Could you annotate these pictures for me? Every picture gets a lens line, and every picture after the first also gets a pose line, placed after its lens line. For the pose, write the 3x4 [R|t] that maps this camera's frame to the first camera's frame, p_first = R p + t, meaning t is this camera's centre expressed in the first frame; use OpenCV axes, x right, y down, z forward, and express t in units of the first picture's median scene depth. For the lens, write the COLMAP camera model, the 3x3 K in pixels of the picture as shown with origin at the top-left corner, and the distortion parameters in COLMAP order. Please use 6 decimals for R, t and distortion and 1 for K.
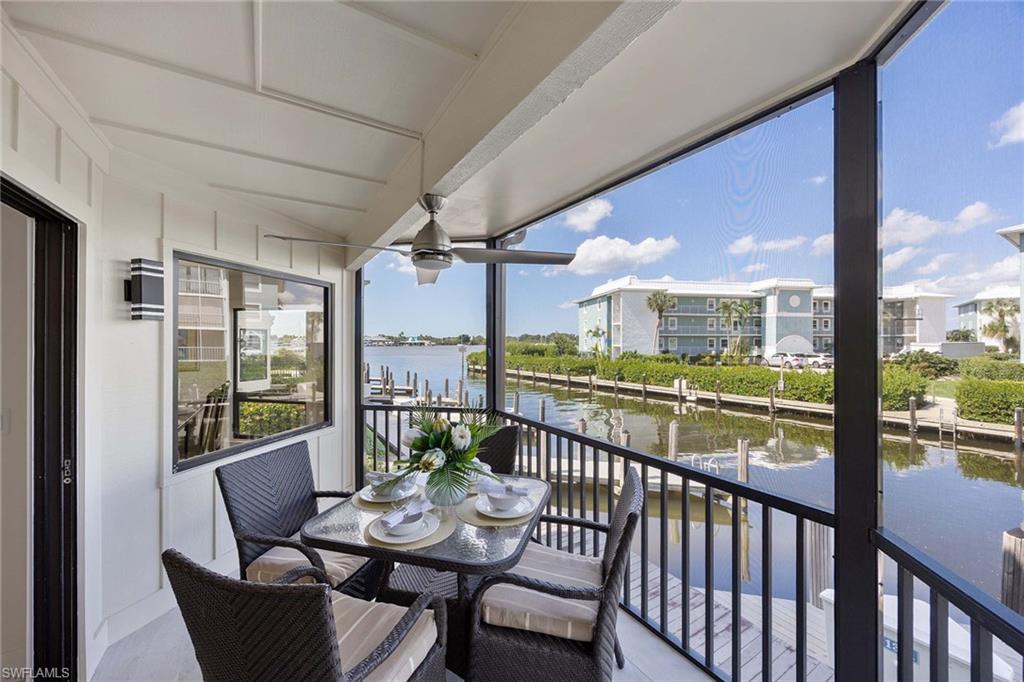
lens RADIAL K [[395.4, 0, 514.0], [0, 395.4, 338.7], [0, 0, 1]] dist [-0.002384, -0.000321]
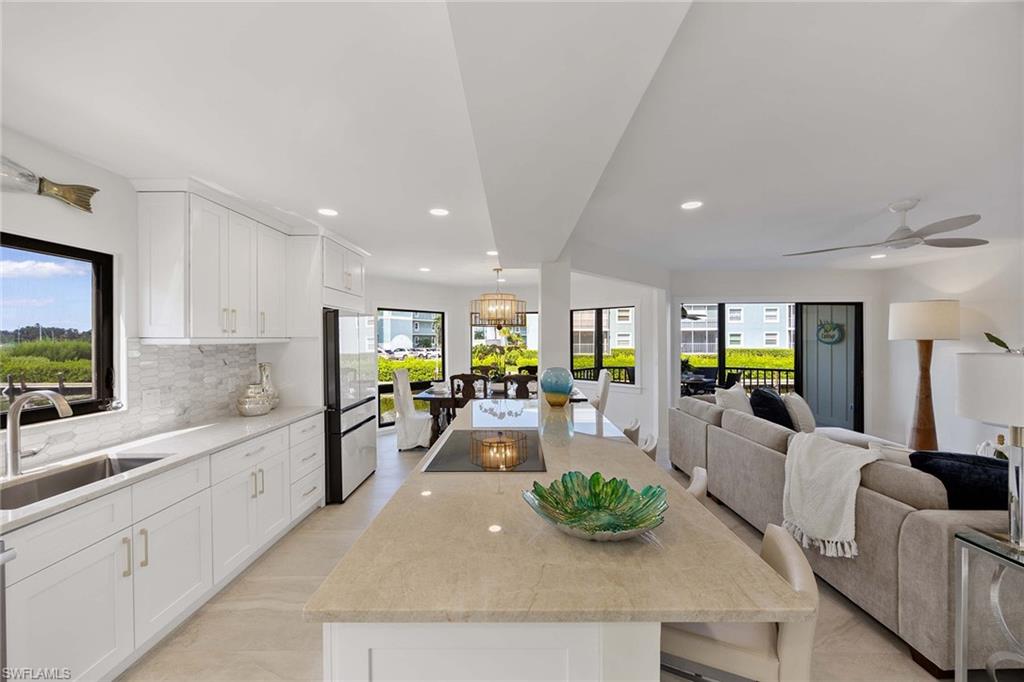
lens RADIAL K [[394.2, 0, 516.6], [0, 394.2, 340.1], [0, 0, 1]] dist [-0.003130, 0.000132]
pose [[0.529877, -0.003880, 0.848066, -0.190340], [-0.002531, 0.999978, 0.006156, 0.000466], [-0.848071, -0.005408, 0.529855, 0.014539]]
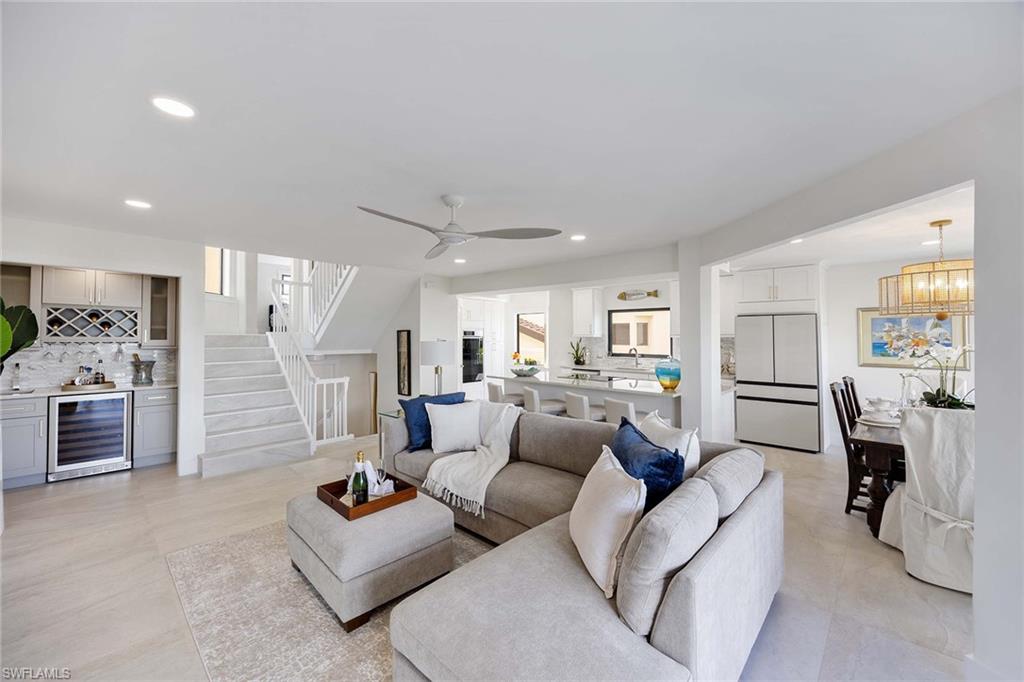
lens RADIAL K [[396.5, 0, 515.9], [0, 396.5, 330.0], [0, 0, 1]] dist [0.000729, 0.000212]
pose [[0.259837, -0.014392, -0.965545, -0.033340], [0.005157, 0.999895, -0.013517, 0.000485], [0.965639, -0.001468, 0.259884, -0.013625]]
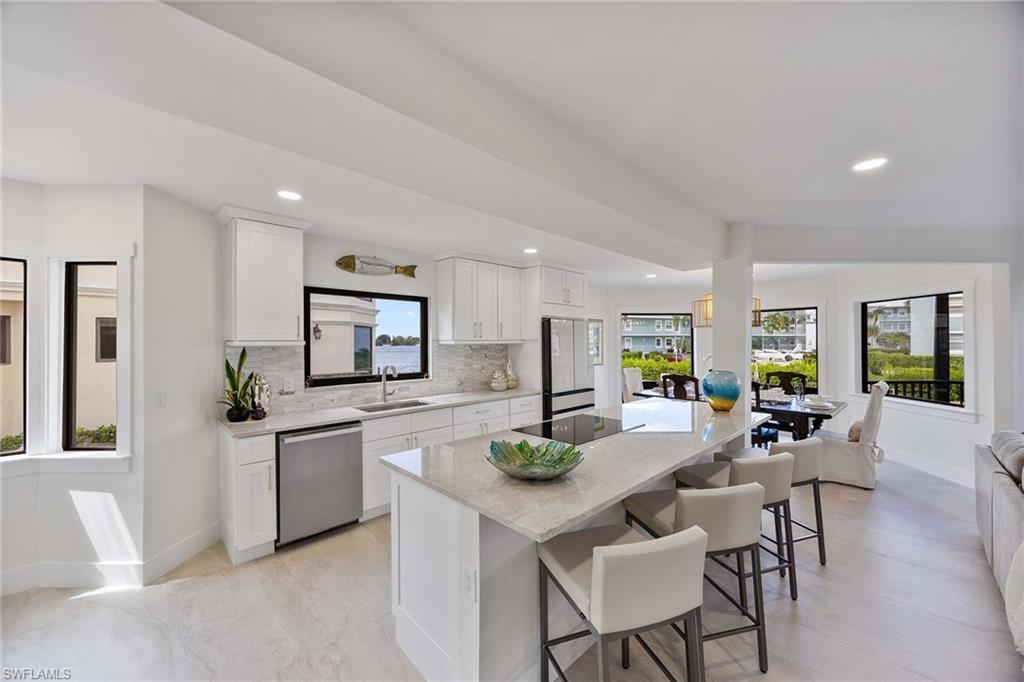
lens RADIAL K [[390.0, 0, 512.0], [0, 390.0, 341.0], [0, 0, 1]] dist [-0.009318, -0.000159]
pose [[0.978154, -0.004052, 0.207840, -0.173309], [0.002962, 0.999980, 0.005553, 0.000254], [-0.207858, -0.004816, 0.978147, -0.014320]]
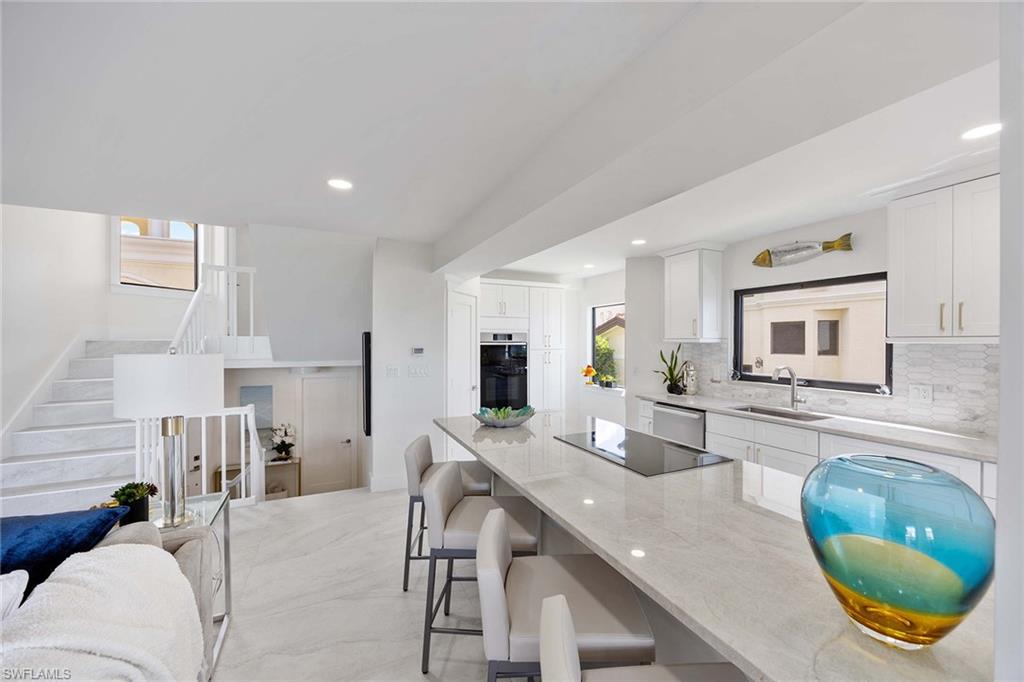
lens RADIAL K [[397.8, 0, 514.8], [0, 397.8, 341.2], [0, 0, 1]] dist [-0.005184, -0.000250]
pose [[-0.117667, 0.000463, -0.993053, -0.098811], [0.008281, 0.999966, -0.000515, 0.000804], [0.993019, -0.008284, -0.117667, 0.034402]]
